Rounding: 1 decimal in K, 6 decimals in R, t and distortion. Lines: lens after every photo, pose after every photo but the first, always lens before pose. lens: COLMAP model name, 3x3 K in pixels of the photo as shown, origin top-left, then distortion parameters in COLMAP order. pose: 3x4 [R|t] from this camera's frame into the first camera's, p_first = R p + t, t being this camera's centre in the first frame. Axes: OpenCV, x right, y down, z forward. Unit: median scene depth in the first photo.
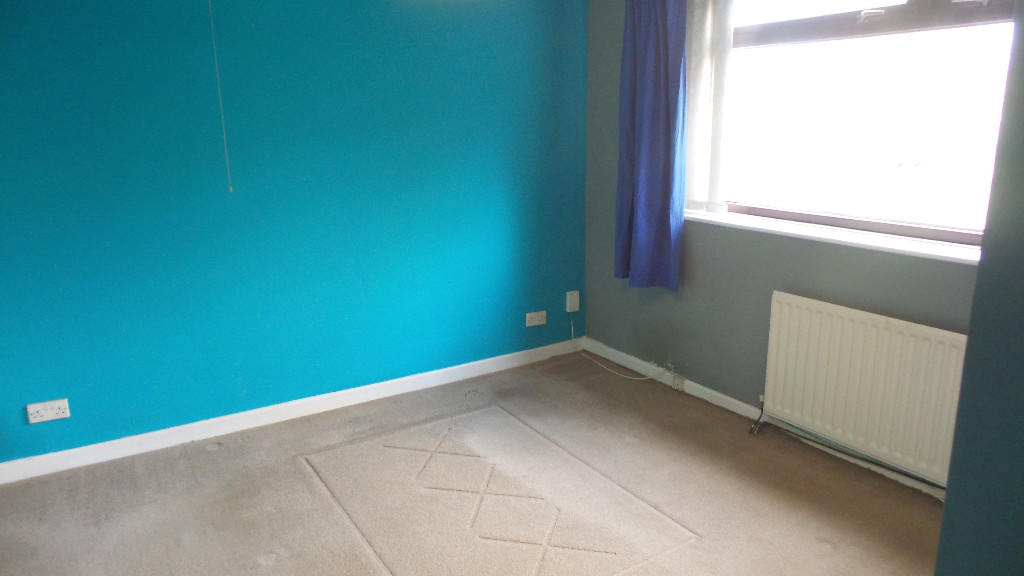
lens RADIAL K [[705.4, 0, 512.0], [0, 705.4, 288.0], [0, 0, 1]] dist [-0.007299, -0.002801]
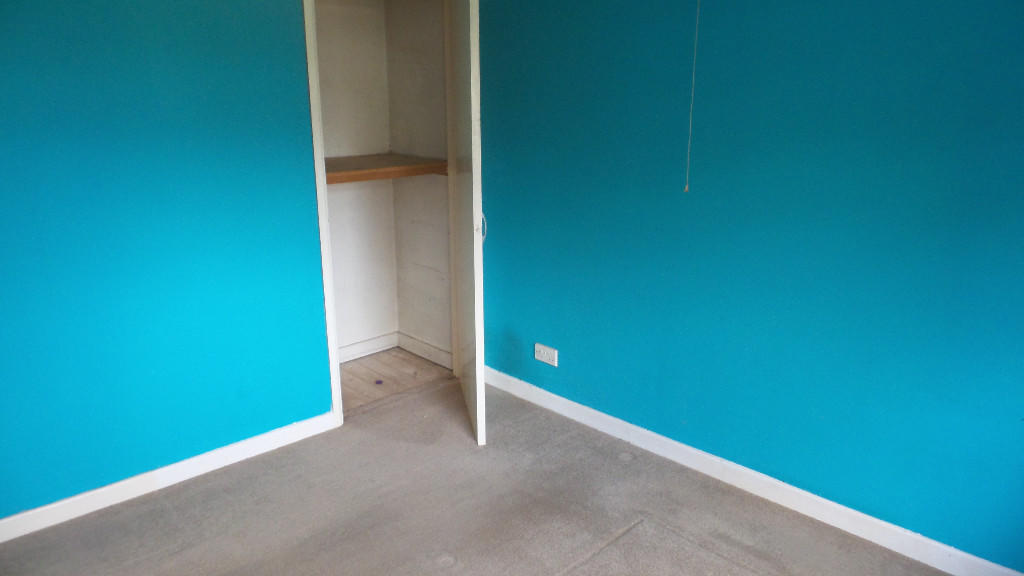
lens RADIAL K [[705.4, 0, 512.0], [0, 705.4, 288.0], [0, 0, 1]] dist [-0.007299, -0.002801]
pose [[0.197454, 0.254918, -0.946588, 0.391654], [-0.227689, 0.951118, 0.208643, -0.154798], [0.953504, 0.174330, 0.245844, 0.614380]]
